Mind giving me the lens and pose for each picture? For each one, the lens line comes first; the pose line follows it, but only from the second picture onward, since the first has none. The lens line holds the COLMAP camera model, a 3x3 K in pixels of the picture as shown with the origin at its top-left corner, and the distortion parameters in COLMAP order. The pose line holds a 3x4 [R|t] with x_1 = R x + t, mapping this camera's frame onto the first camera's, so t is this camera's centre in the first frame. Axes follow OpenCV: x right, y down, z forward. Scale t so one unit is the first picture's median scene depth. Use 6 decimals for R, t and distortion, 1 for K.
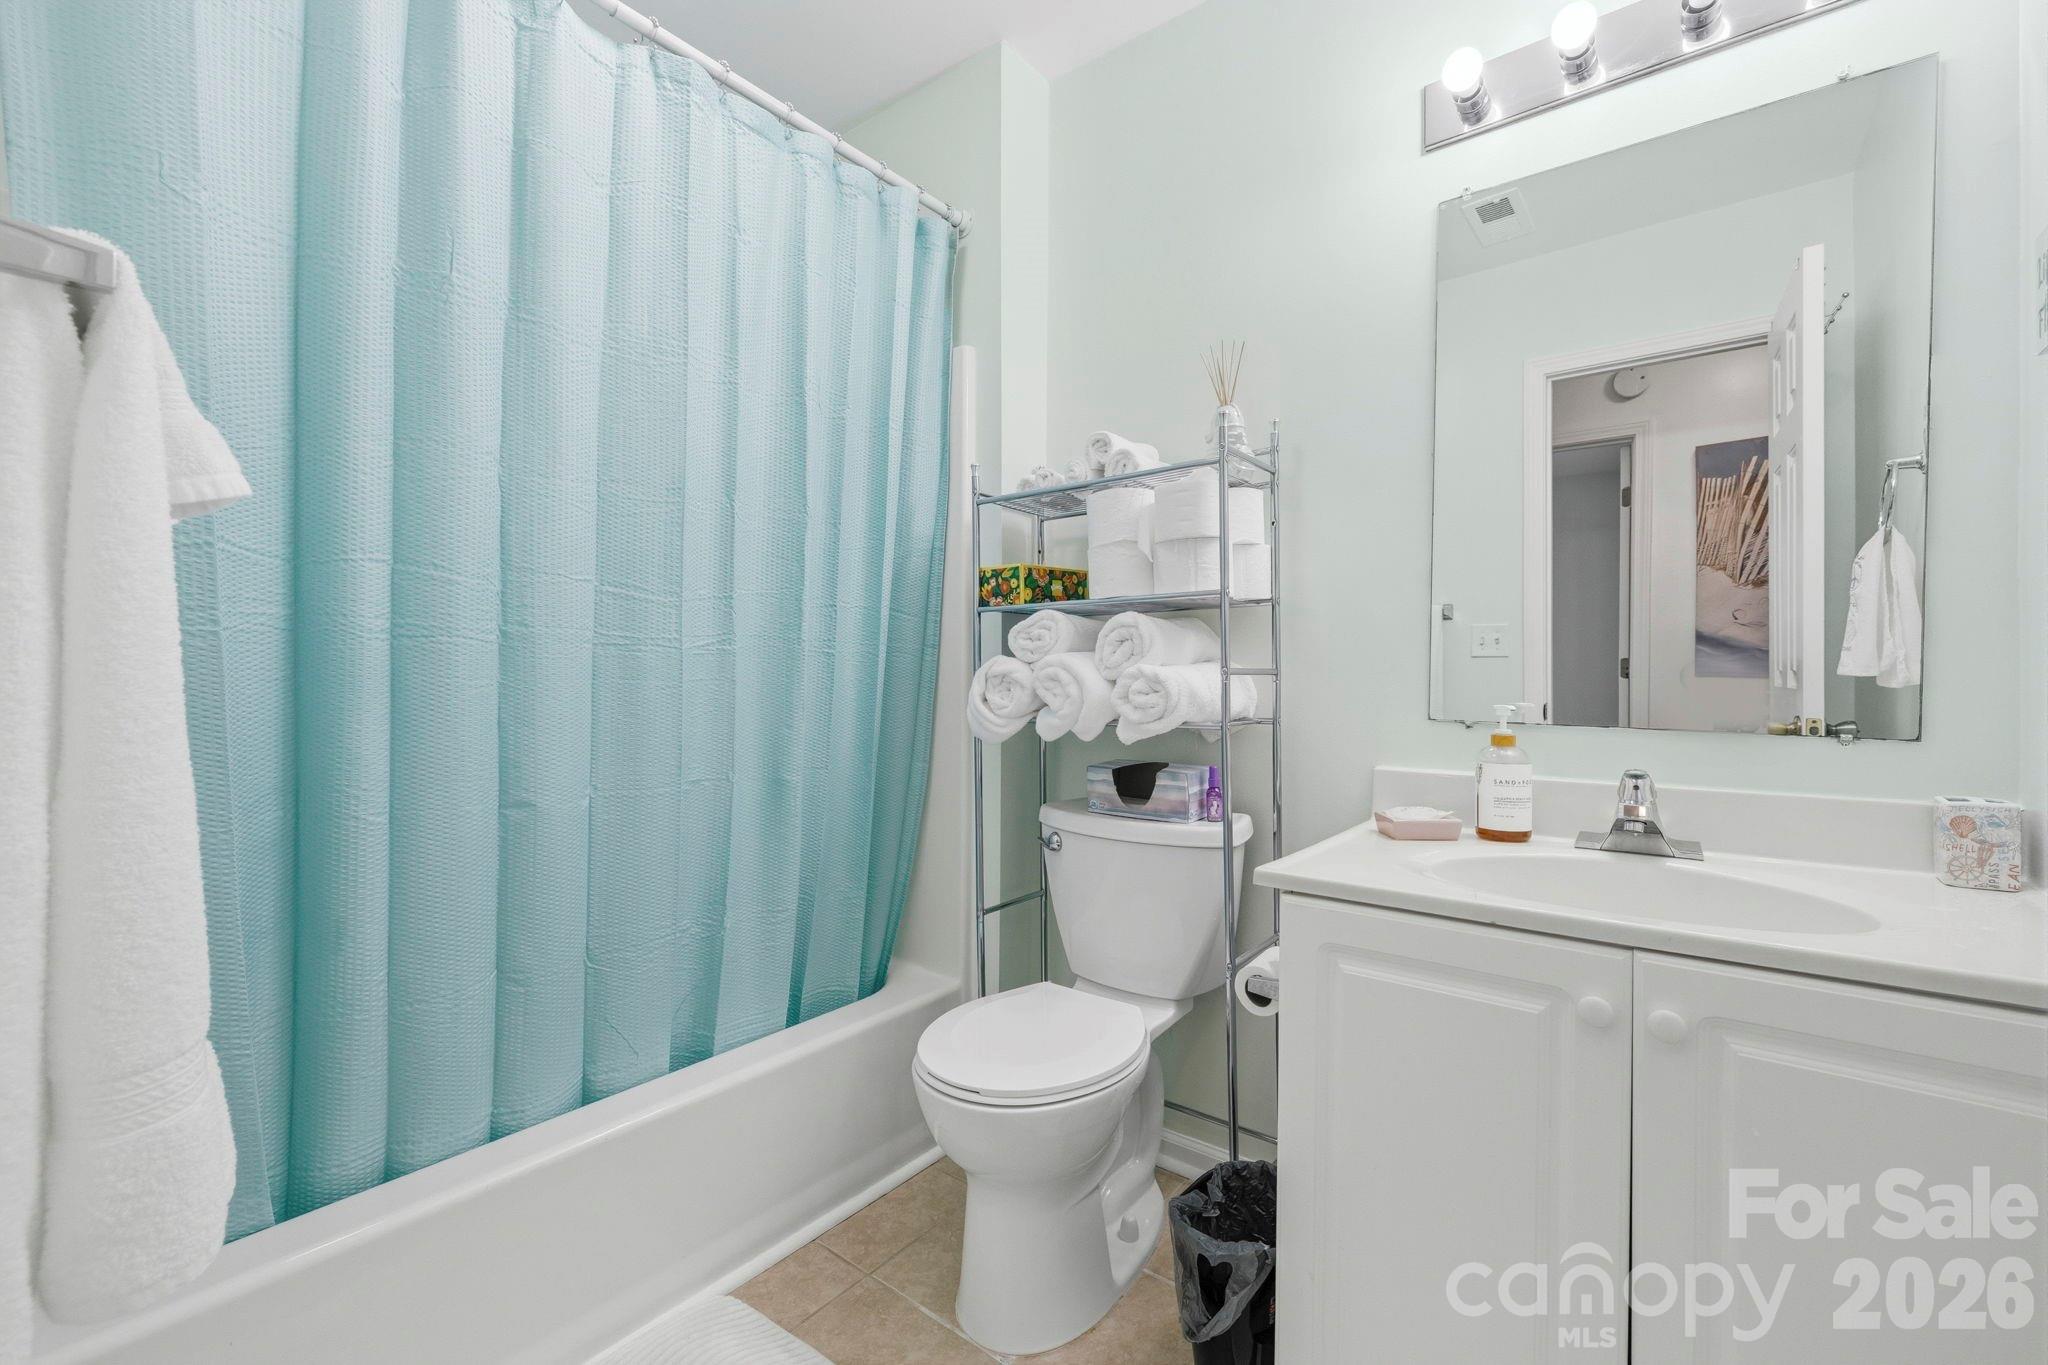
lens RADIAL K [[875.9, 0, 1030.9], [0, 875.9, 675.9], [0, 0, 1]] dist [-0.001104, -0.000291]
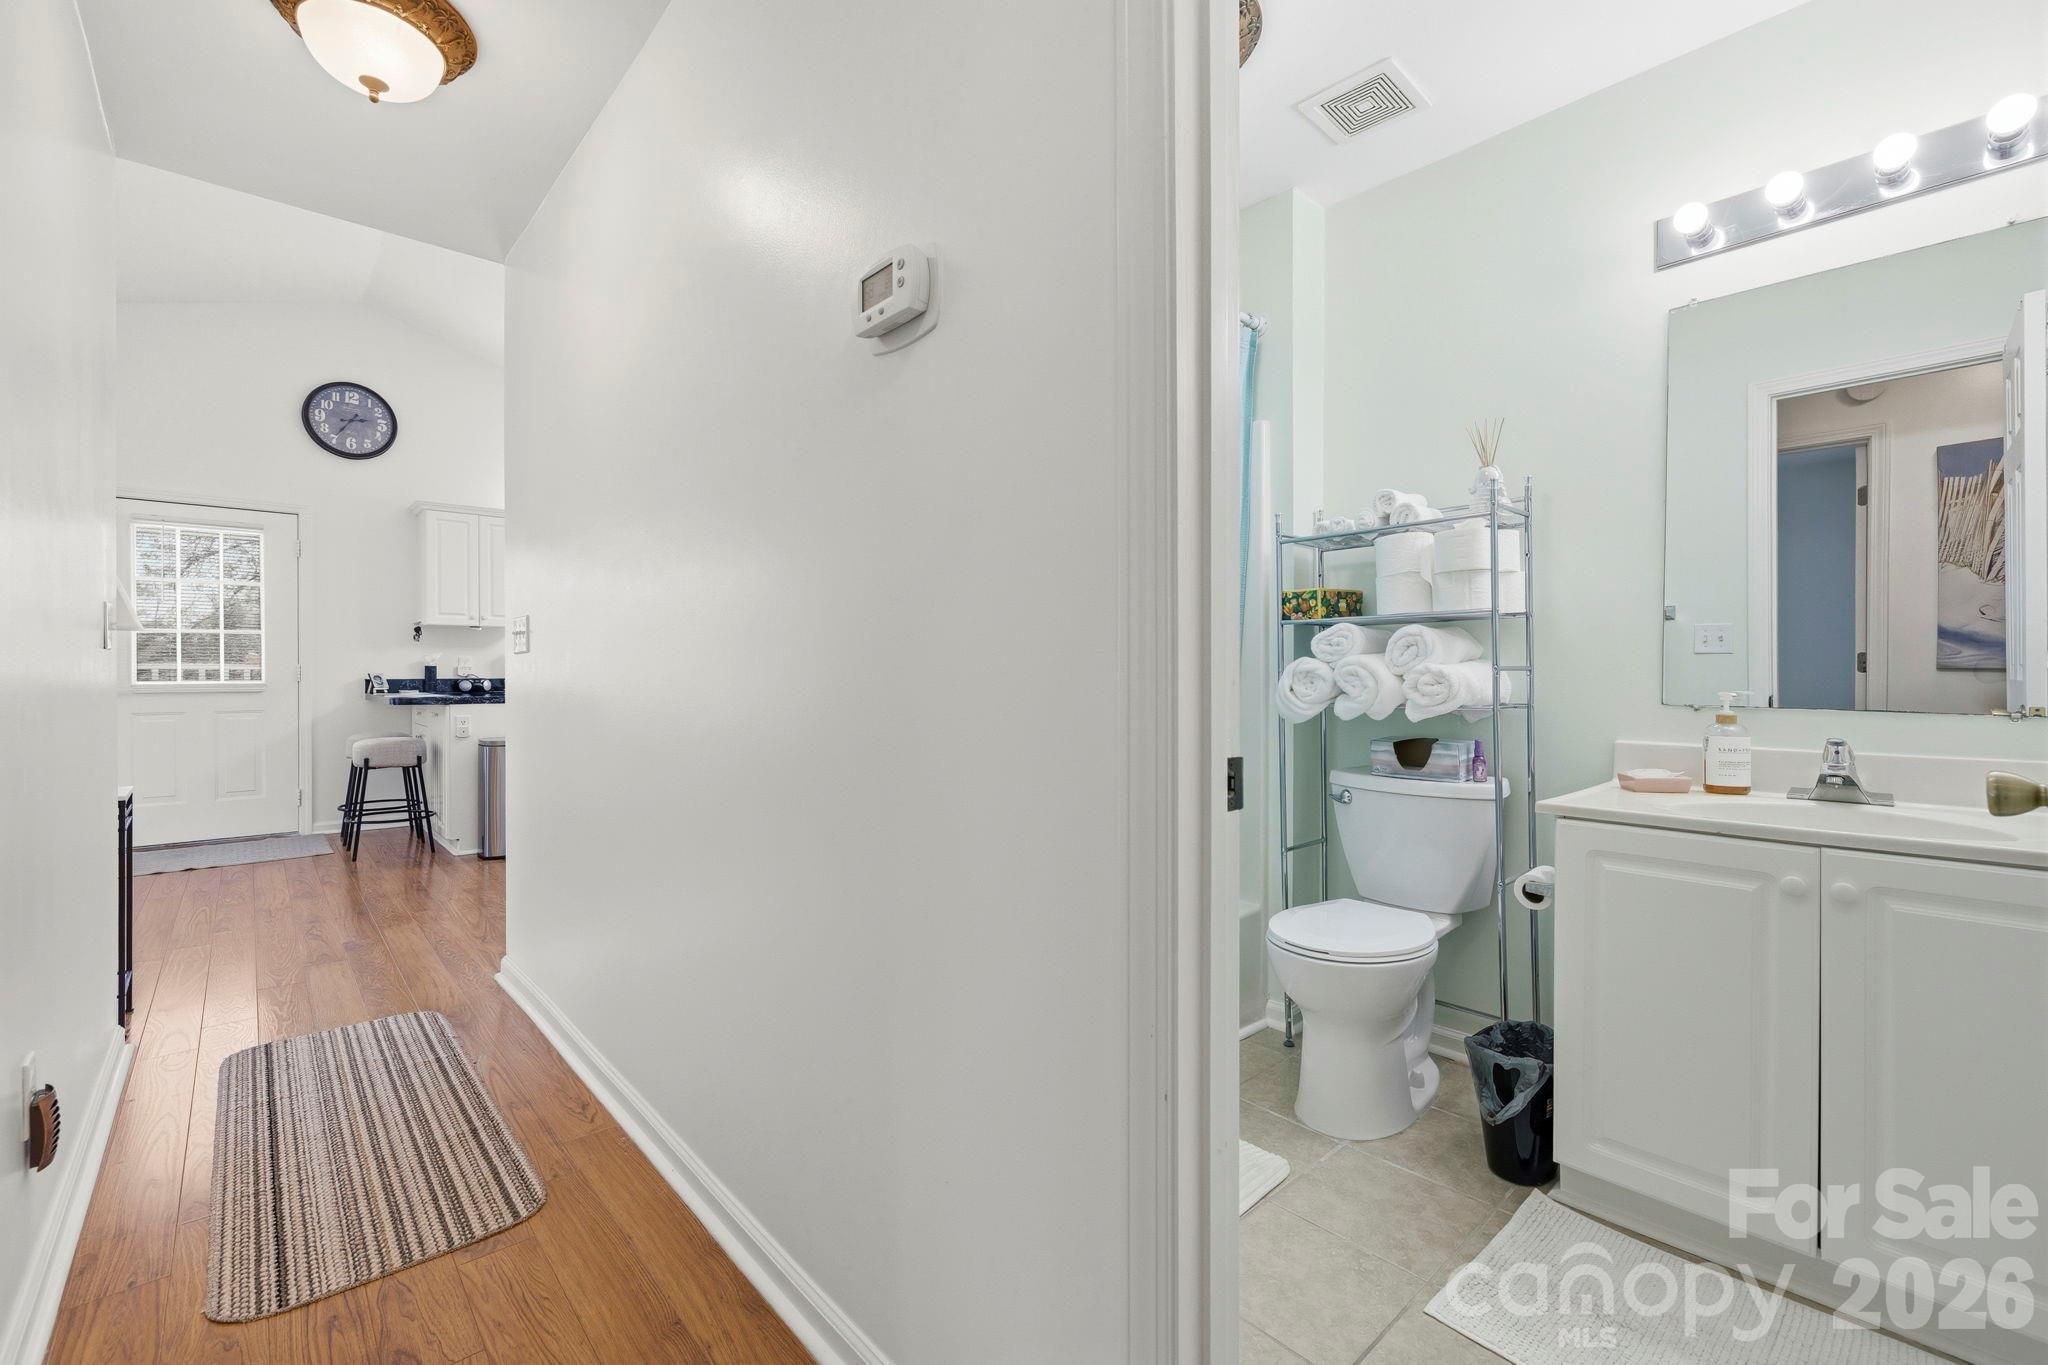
lens RADIAL K [[875.9, 0, 1022.8], [0, 875.9, 674.1], [0, 0, 1]] dist [-0.001104, -0.000291]
pose [[0.983234, -0.003713, -0.182311, -0.226281], [0.003912, 0.999992, 0.000731, 0.000141], [0.182306, -0.001432, 0.983241, -0.421969]]
